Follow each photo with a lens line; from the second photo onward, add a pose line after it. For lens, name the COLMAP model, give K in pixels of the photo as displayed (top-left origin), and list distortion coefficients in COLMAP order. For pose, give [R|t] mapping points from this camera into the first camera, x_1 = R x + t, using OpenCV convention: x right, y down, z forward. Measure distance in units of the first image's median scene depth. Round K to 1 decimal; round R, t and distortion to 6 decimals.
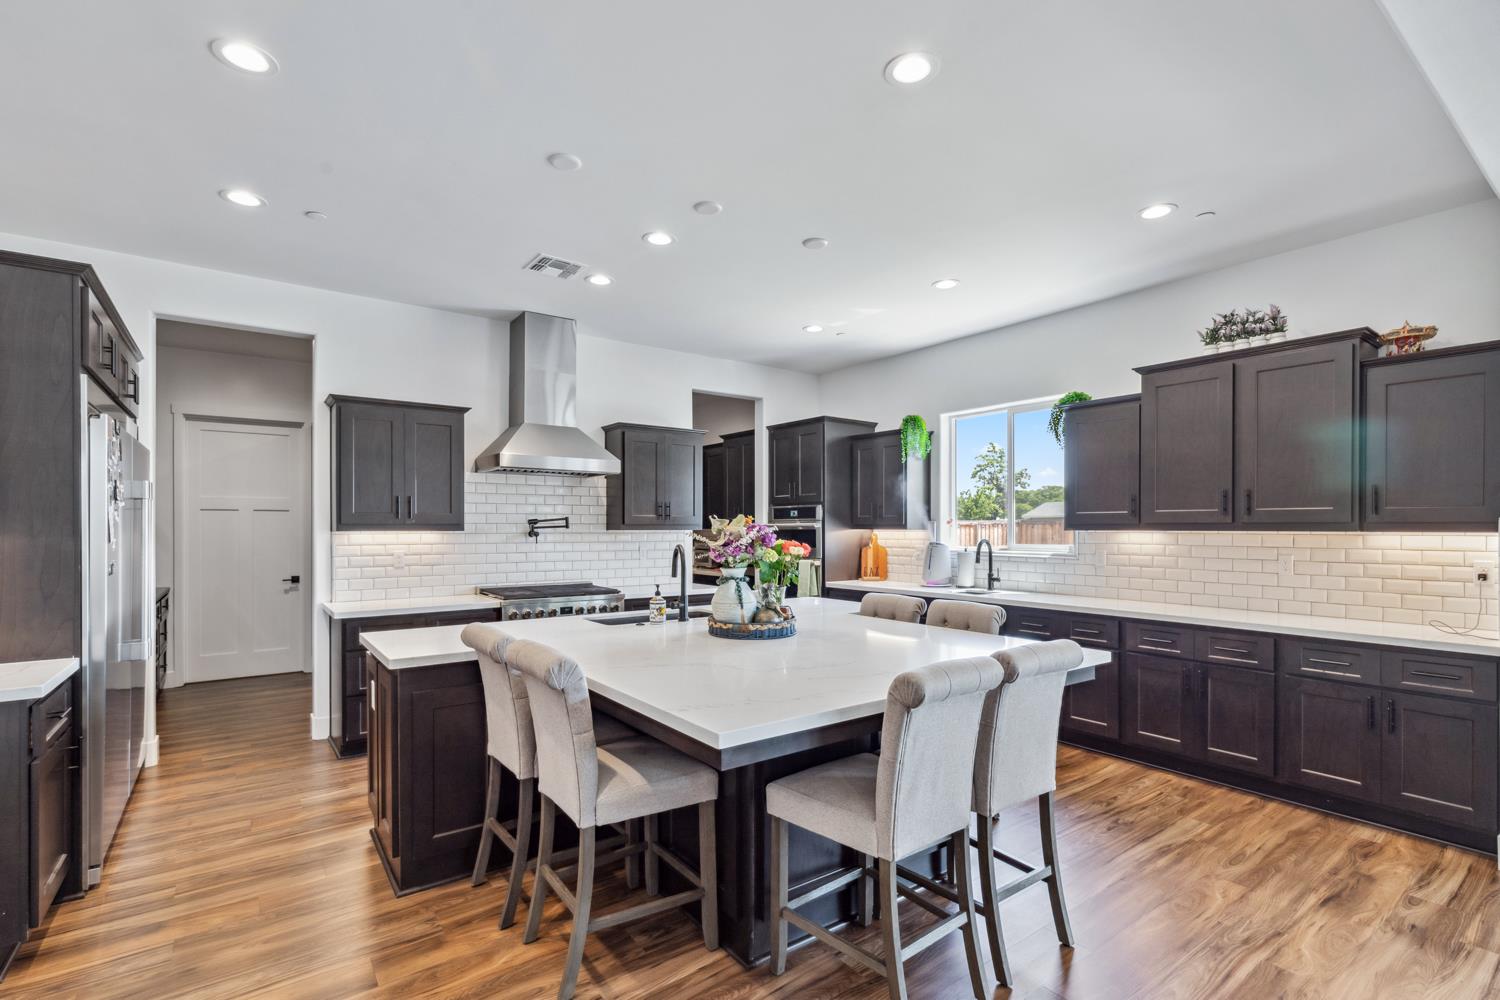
lens RADIAL K [[691.1, 0, 750.0], [0, 691.1, 532.2], [0, 0, 1]] dist [0.003301, 0.000101]
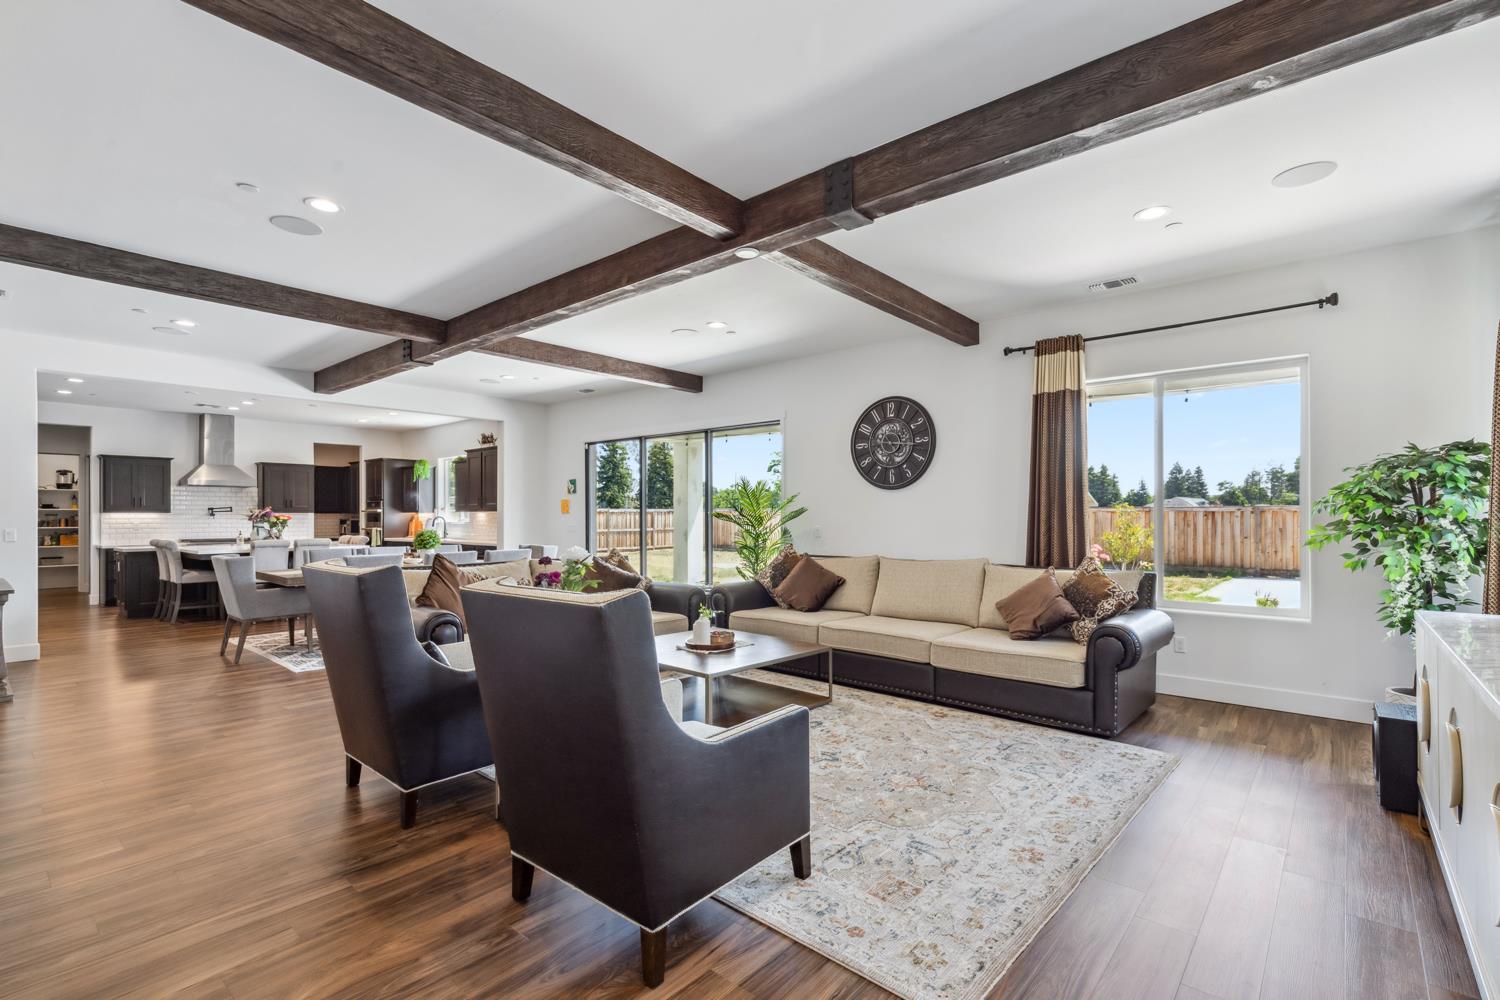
lens RADIAL K [[682.6, 0, 755.5], [0, 682.6, 519.7], [0, 0, 1]] dist [0.007626, -0.000311]
pose [[0.974438, -0.003608, 0.224626, 0.843873], [0.004736, 0.999979, -0.004481, 0.035770], [-0.224605, 0.005430, 0.974435, -1.439564]]
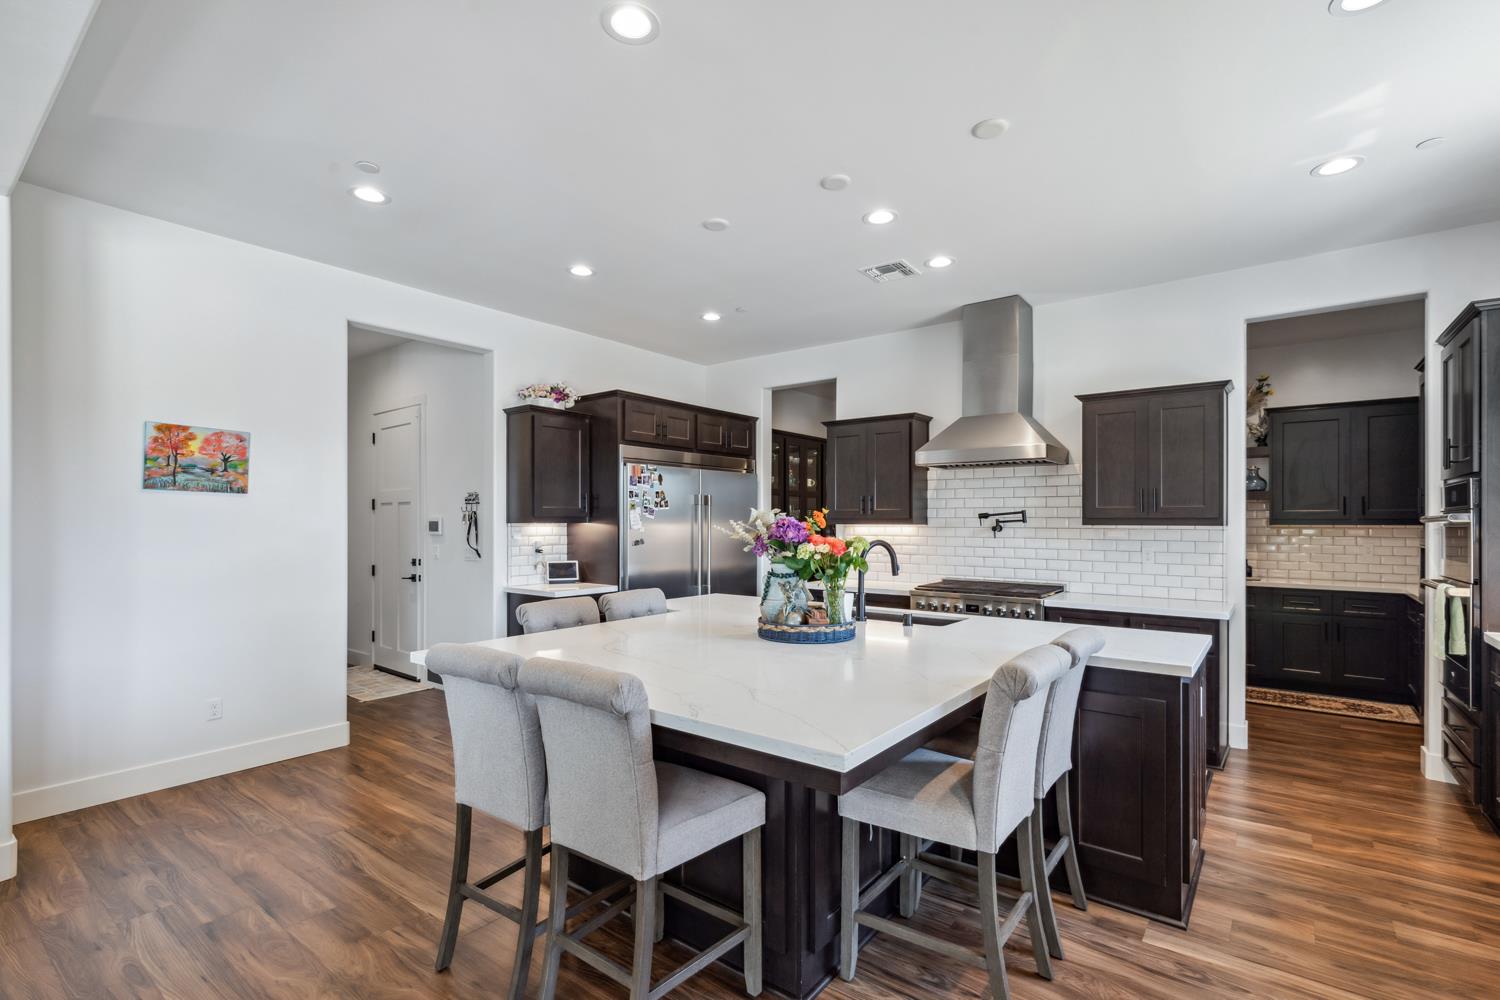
lens RADIAL K [[689.3, 0, 744.4], [0, 689.3, 522.2], [0, 0, 1]] dist [0.002886, -0.000160]
pose [[0.267636, 0.001404, -0.963519, 0.513292], [-0.008124, 0.999967, -0.000800, -0.002626], [0.963486, 0.008041, 0.267638, 0.400099]]
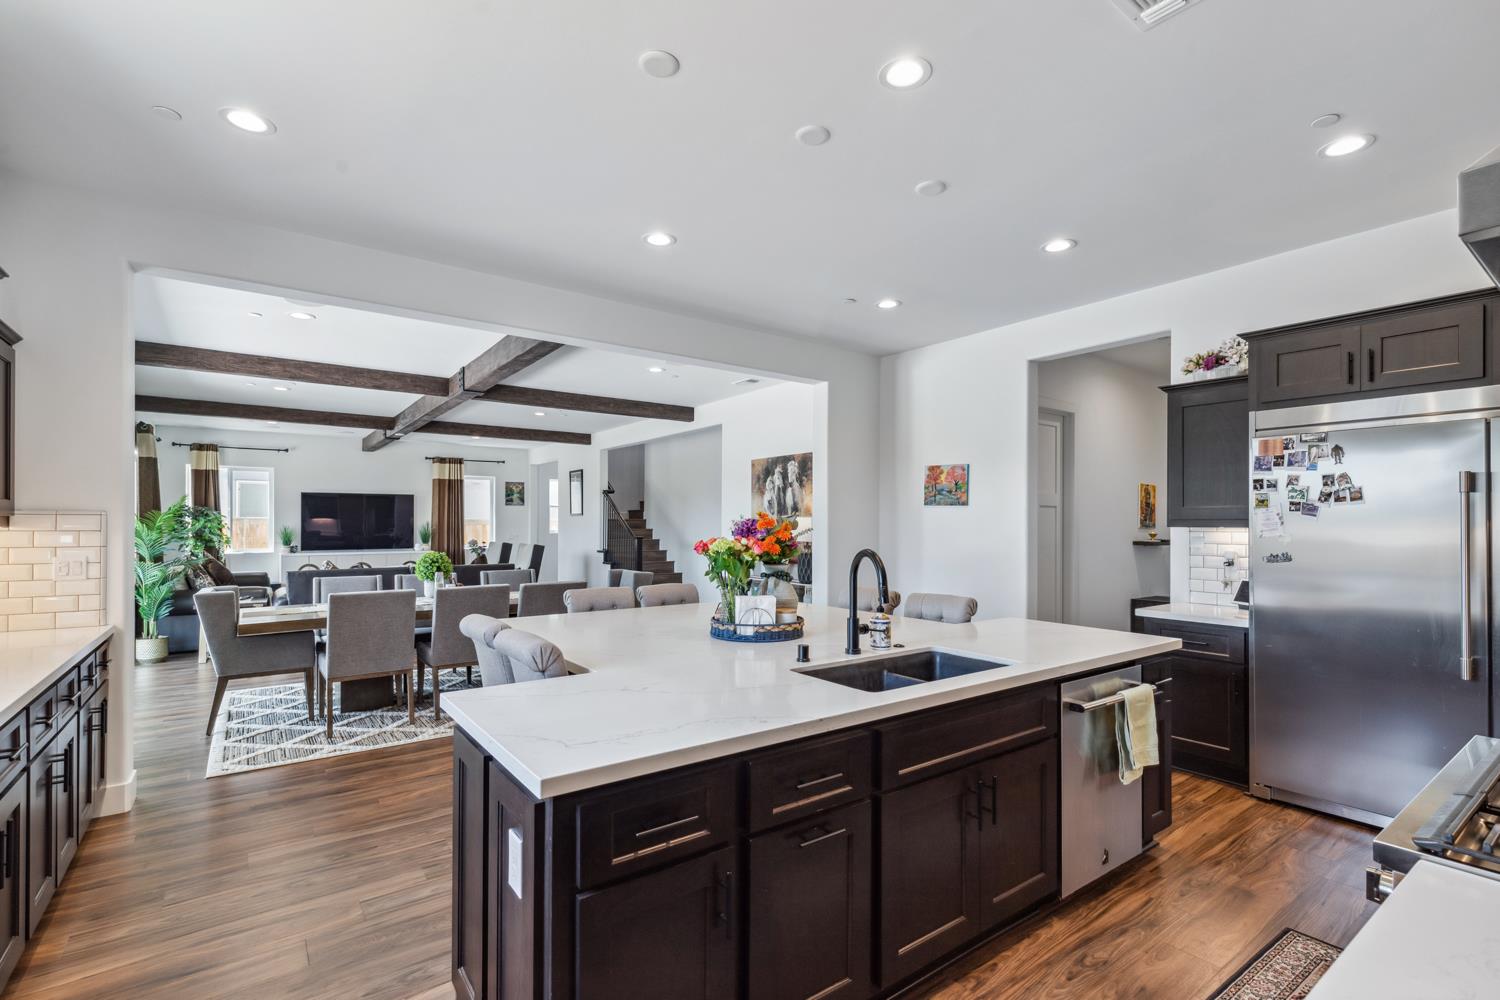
lens RADIAL K [[682.6, 0, 755.5], [0, 682.6, 519.7], [0, 0, 1]] dist [0.007626, -0.000311]
pose [[-0.999997, -0.002317, -0.000858, 0.002478], [-0.002319, 0.999994, 0.002690, -0.009224], [0.000851, 0.002692, -0.999996, 1.148594]]
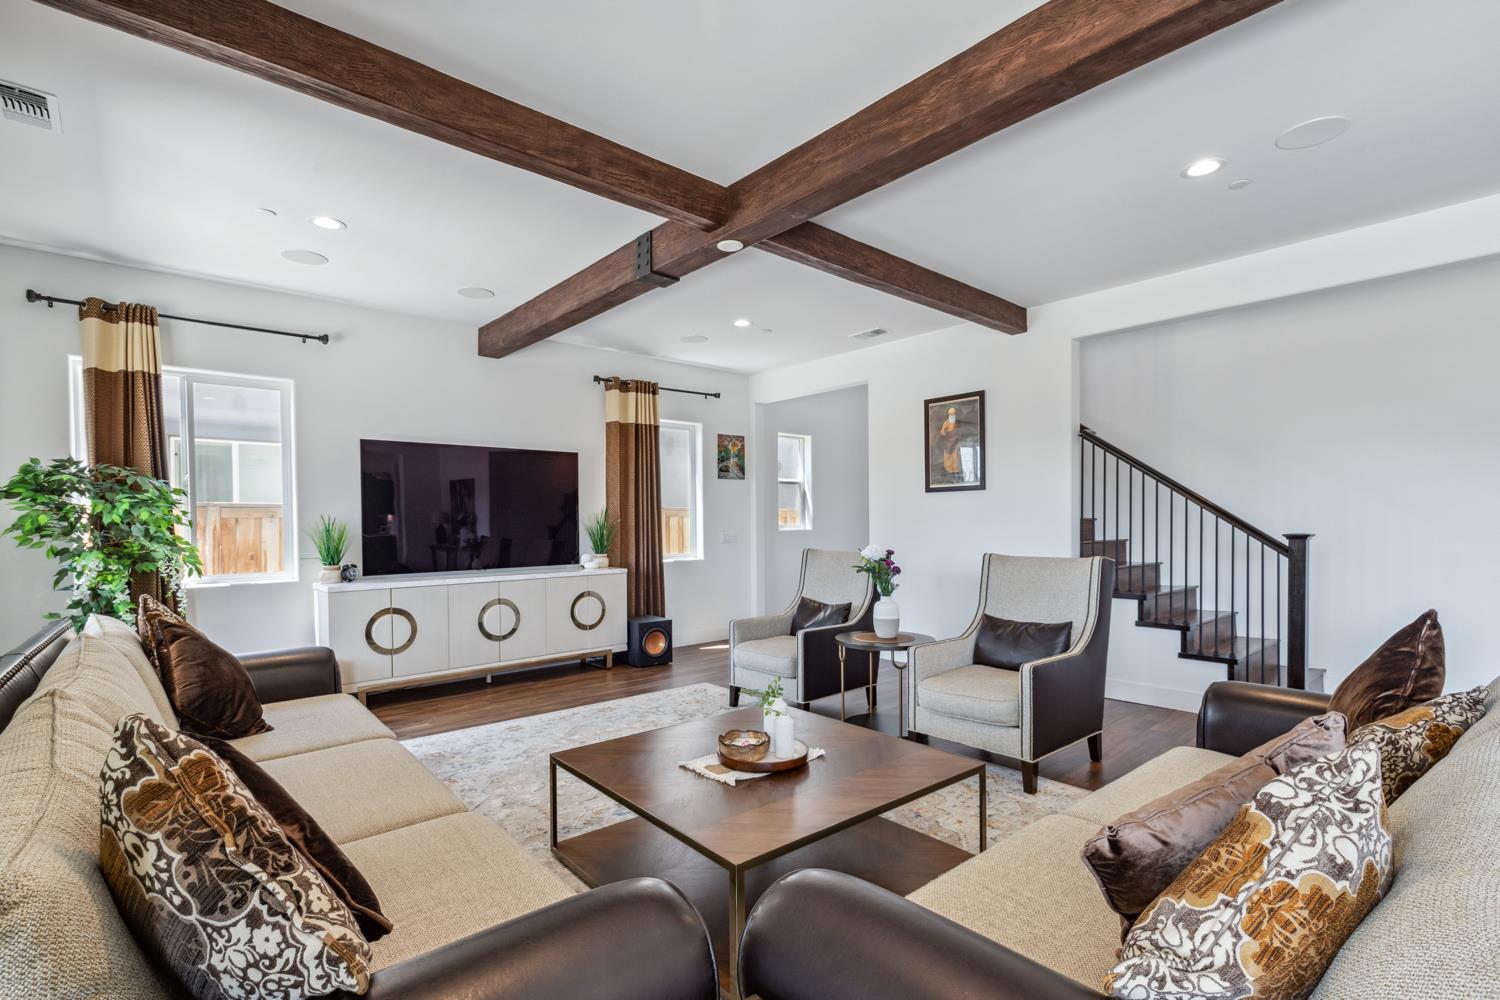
lens RADIAL K [[691.1, 0, 750.0], [0, 691.1, 532.2], [0, 0, 1]] dist [0.003301, 0.000101]
pose [[-0.996938, 0.008740, -0.077705, 1.028436], [0.006889, 0.999687, 0.024051, 0.021492], [0.077891, 0.023442, -0.996686, -0.093386]]
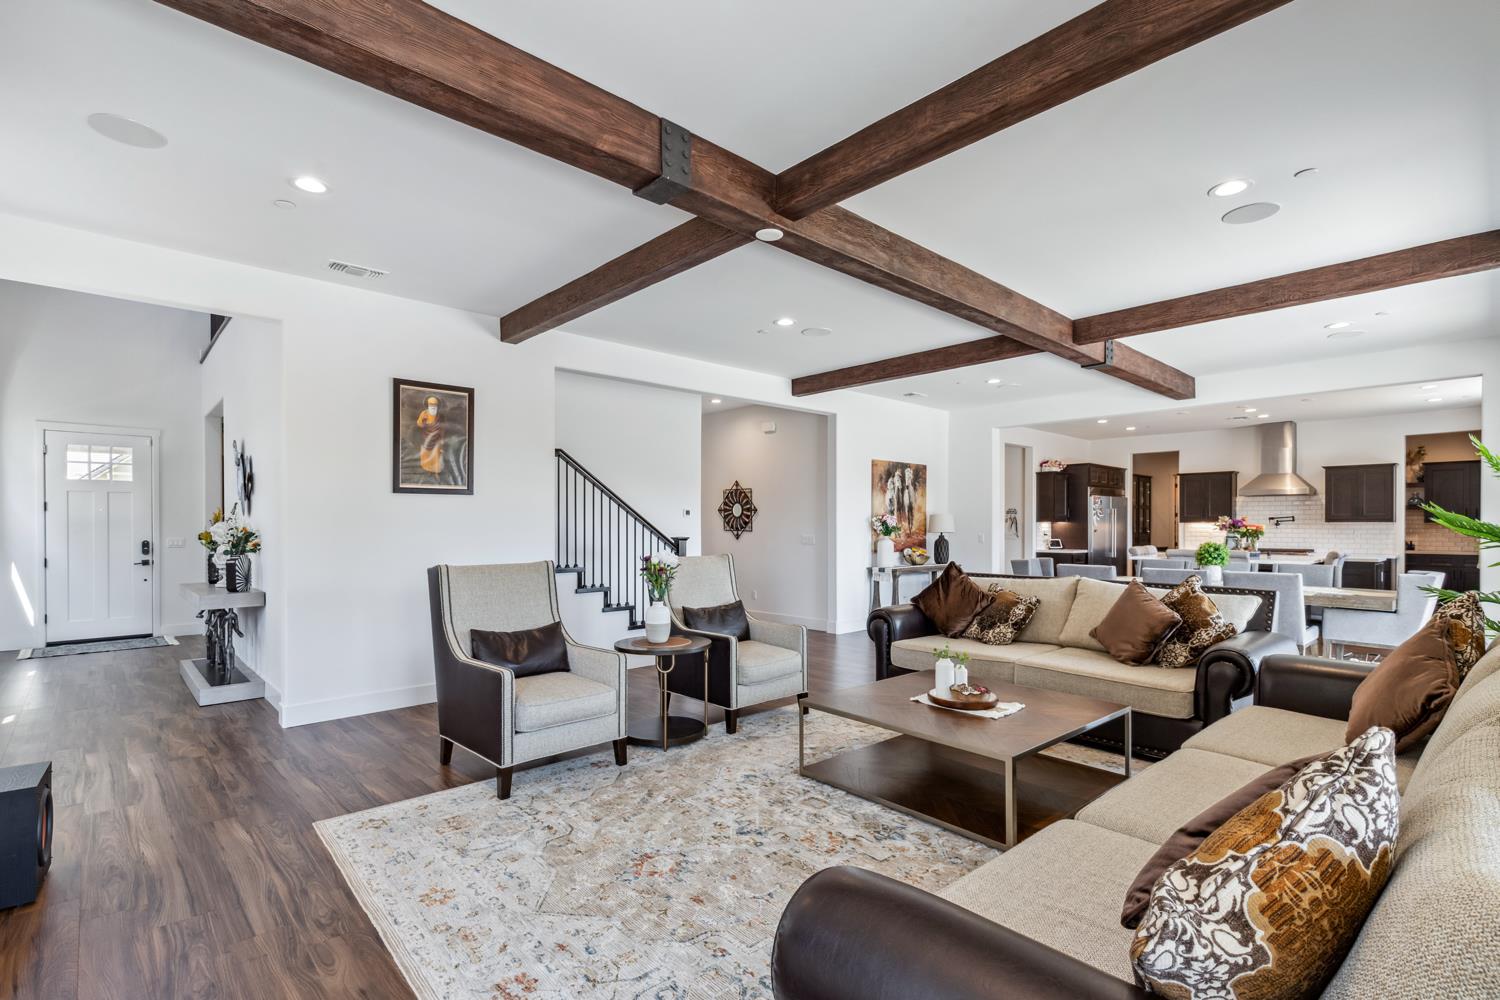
lens RADIAL K [[695.2, 0, 731.3], [0, 695.2, 528.5], [0, 0, 1]] dist [0.000344, -0.000266]
pose [[0.097930, 0.001397, -0.995192, 1.619739], [-0.008764, 0.999961, 0.000541, 0.028780], [0.995155, 0.008669, 0.097939, -0.857300]]
